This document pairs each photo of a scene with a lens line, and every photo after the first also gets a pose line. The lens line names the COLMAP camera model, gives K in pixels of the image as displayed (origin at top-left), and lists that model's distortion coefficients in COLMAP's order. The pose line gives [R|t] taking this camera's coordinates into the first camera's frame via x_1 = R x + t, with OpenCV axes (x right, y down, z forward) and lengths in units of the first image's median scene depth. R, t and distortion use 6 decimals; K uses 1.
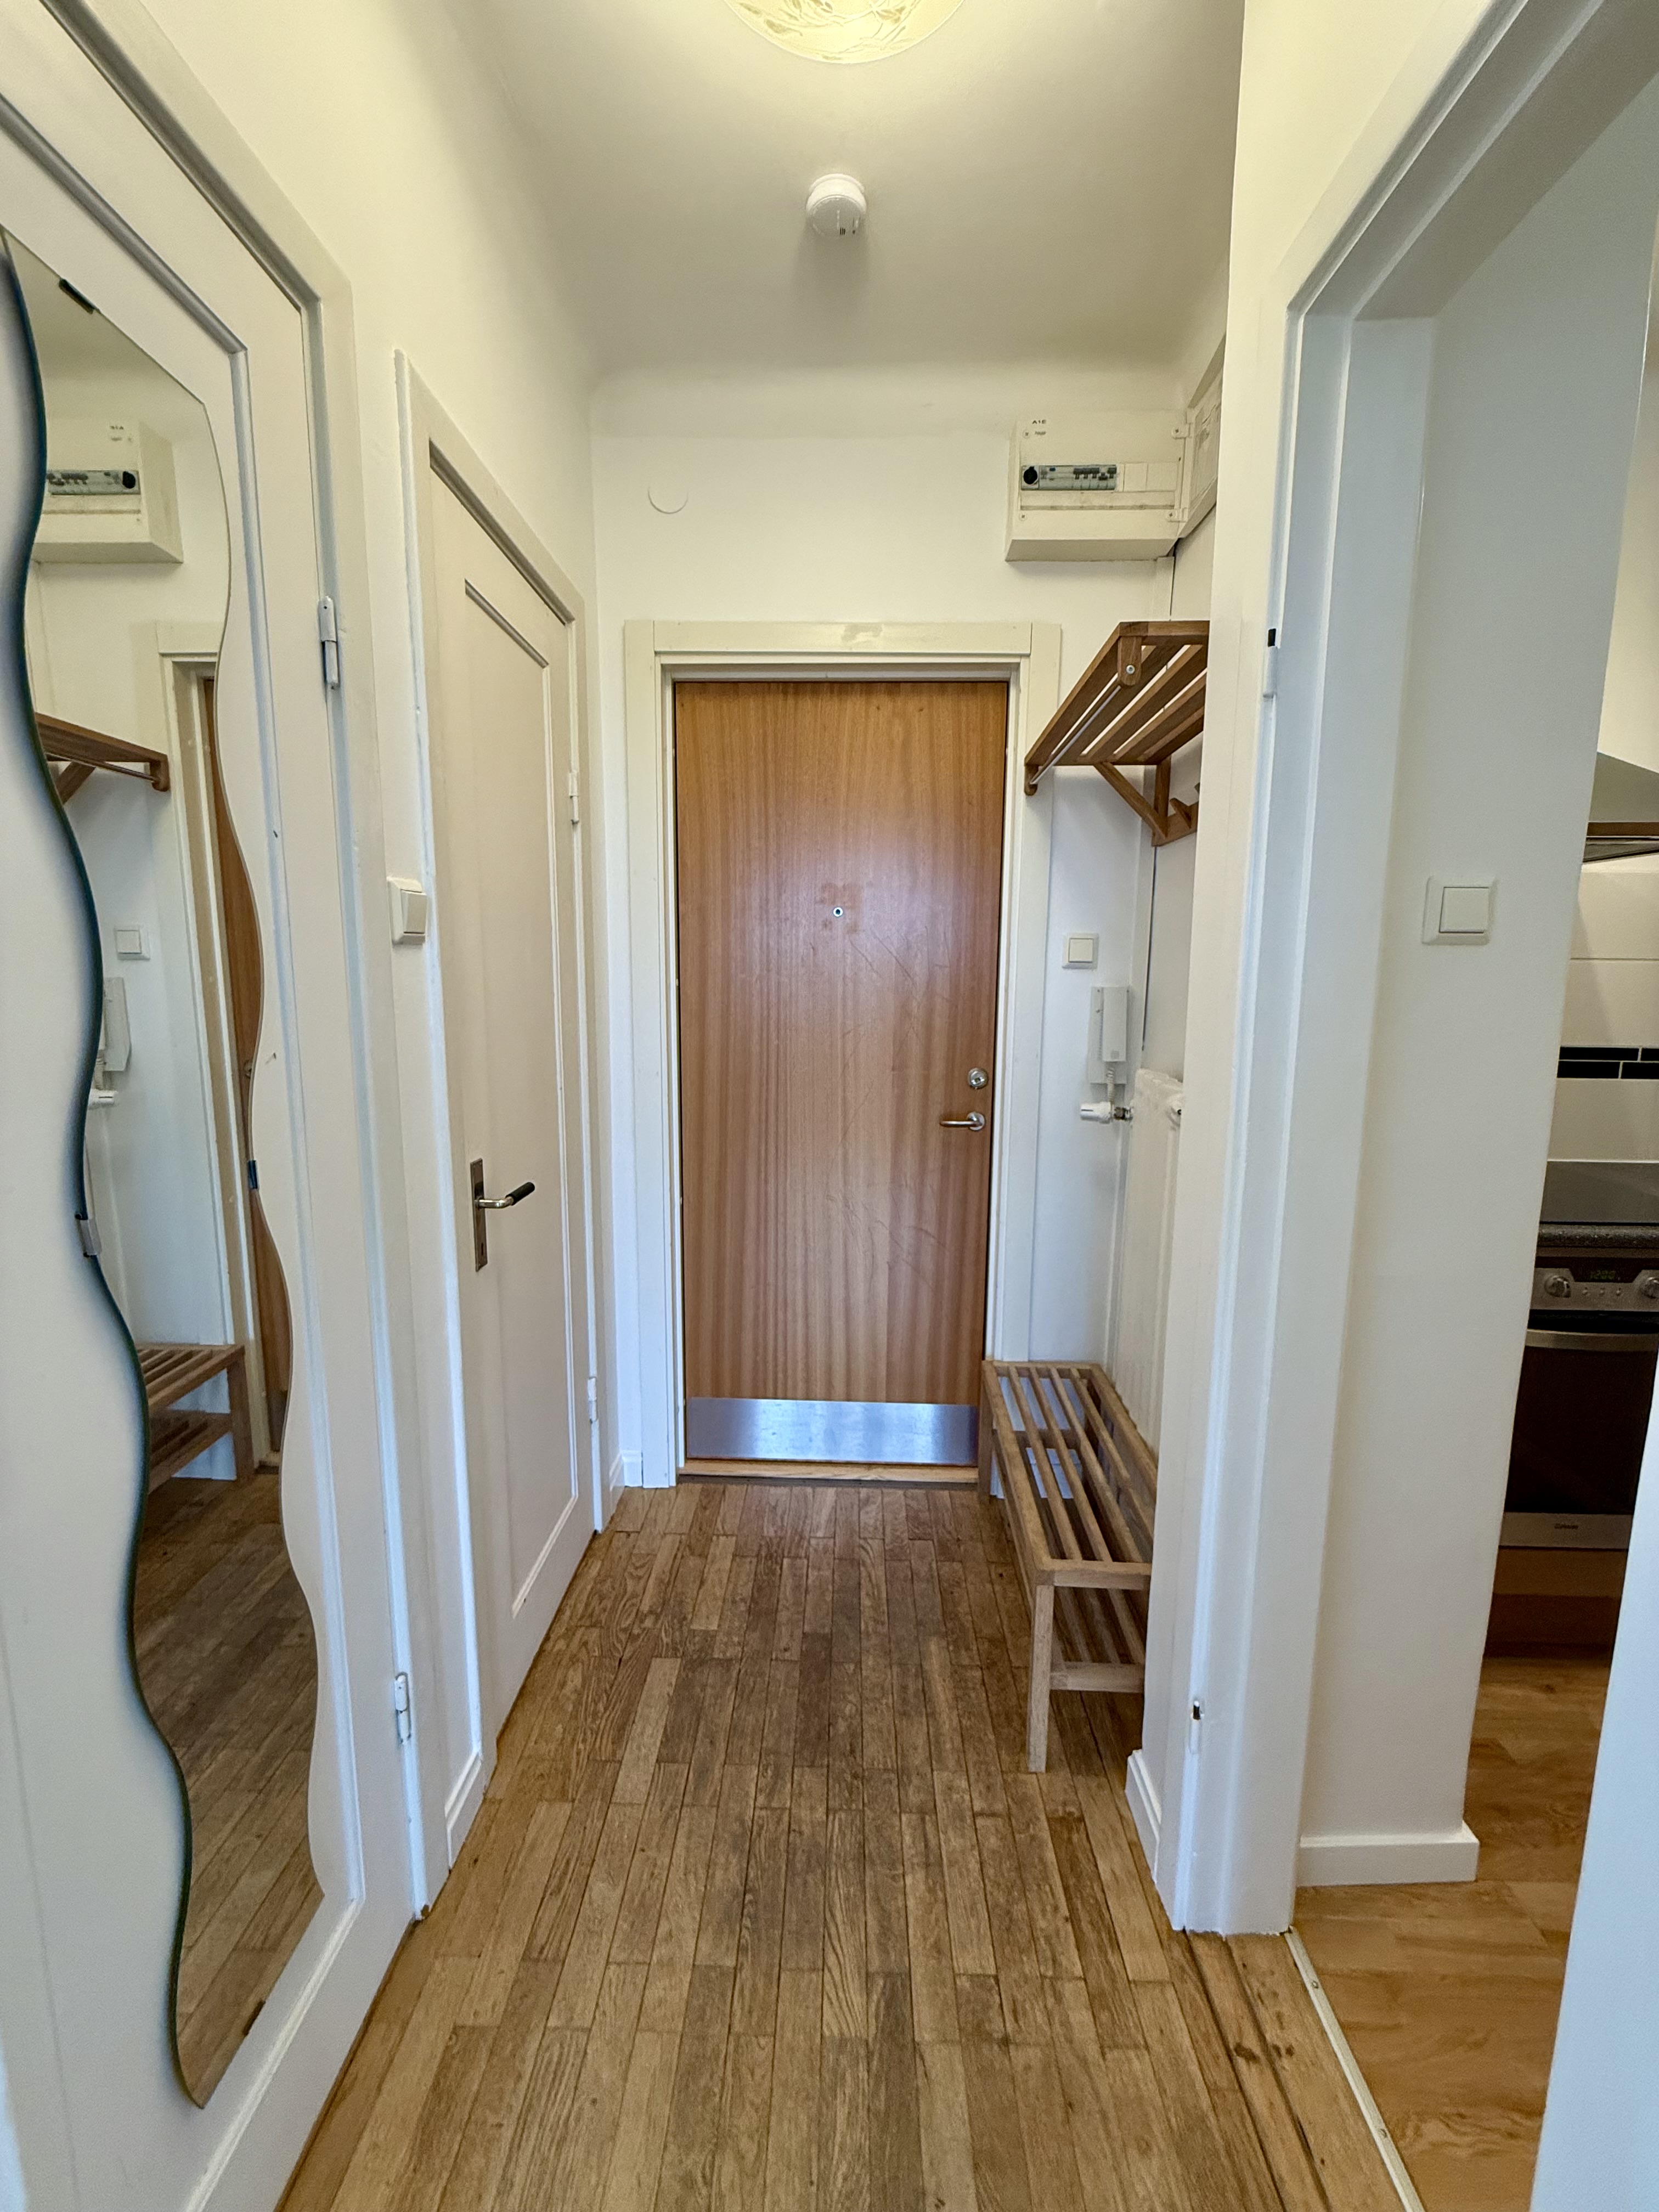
lens RADIAL K [[878.8, 0, 826.4], [0, 878.8, 1098.2], [0, 0, 1]] dist [-0.000746, 0.000377]
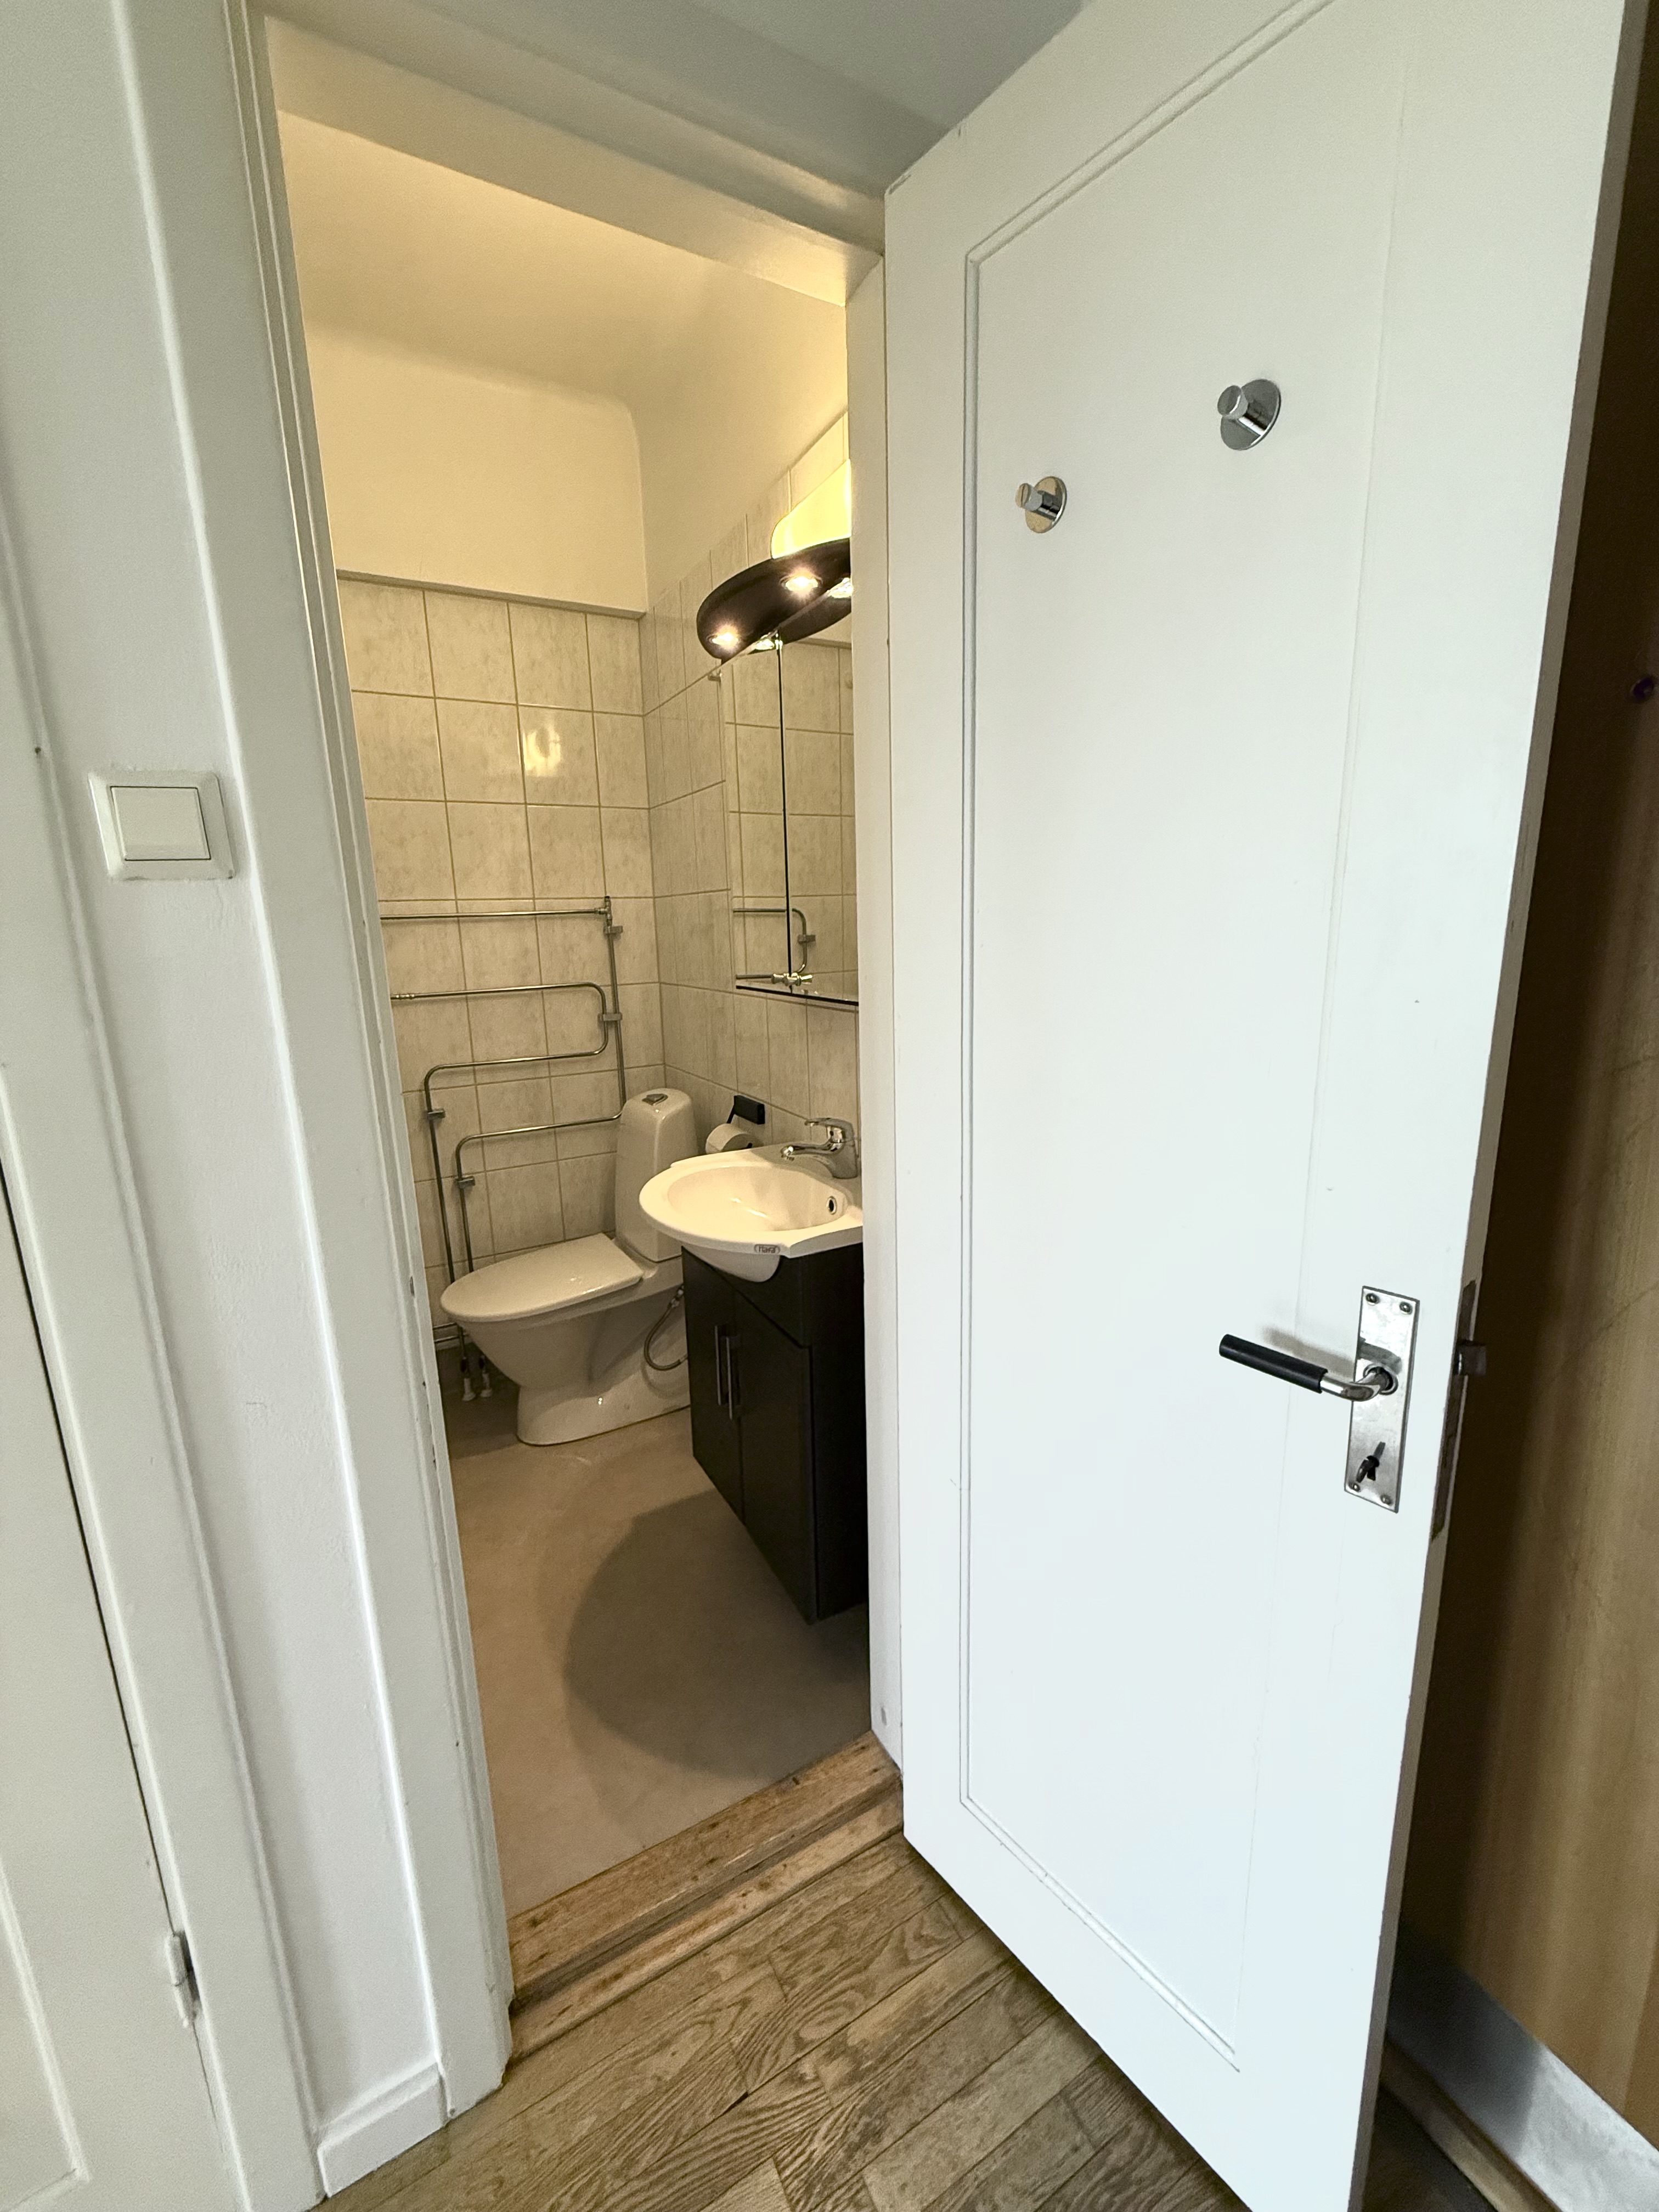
lens RADIAL K [[878.8, 0, 830.4], [0, 878.8, 1099.7], [0, 0, 1]] dist [-0.000746, 0.000377]
pose [[0.510062, 0.152921, -0.846435, 0.176240], [-0.094937, 0.988065, 0.121300, -0.086637], [0.854882, 0.018488, 0.518493, 0.688628]]
